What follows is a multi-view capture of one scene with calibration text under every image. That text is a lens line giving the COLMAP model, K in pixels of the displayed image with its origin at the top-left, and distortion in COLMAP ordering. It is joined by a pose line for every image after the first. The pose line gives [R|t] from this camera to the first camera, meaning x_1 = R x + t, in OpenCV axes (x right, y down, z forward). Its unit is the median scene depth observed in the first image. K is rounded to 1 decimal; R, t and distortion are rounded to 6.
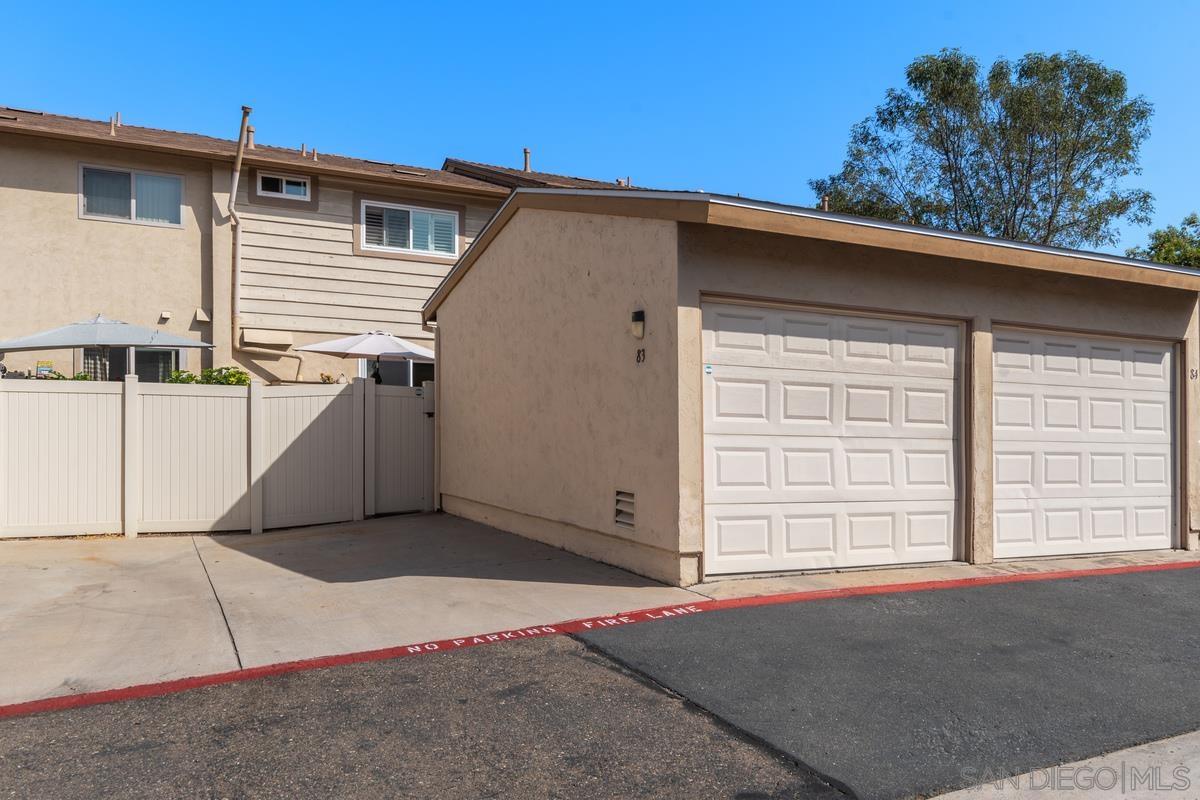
lens RADIAL K [[879.9, 0, 600.3], [0, 879.9, 396.9], [0, 0, 1]] dist [0.006345, -0.002569]
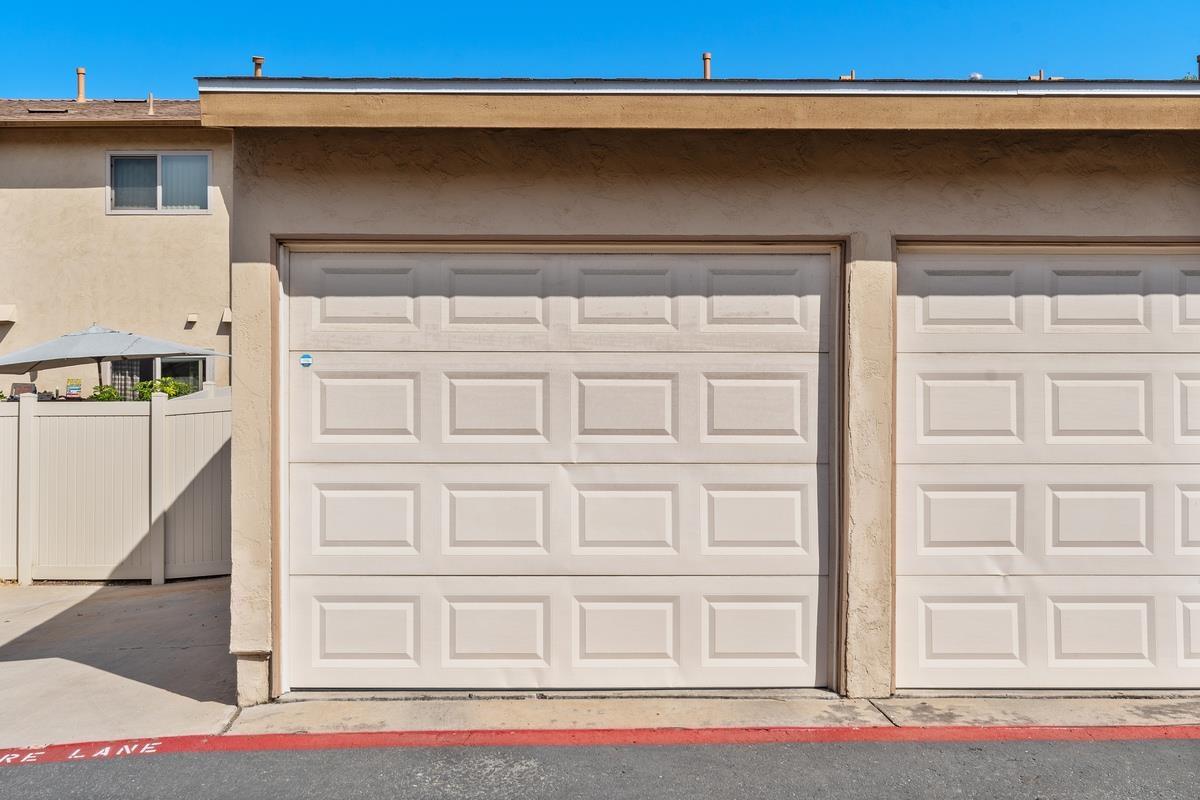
lens RADIAL K [[1130.6, 0, 600.1], [0, 1130.6, 403.7], [0, 0, 1]] dist [0.006288, 0.000000]
pose [[0.910668, -0.032601, -0.411852, 0.570654], [0.035427, 0.999372, -0.000774, 0.007206], [0.411618, -0.013885, 0.911251, 0.313296]]
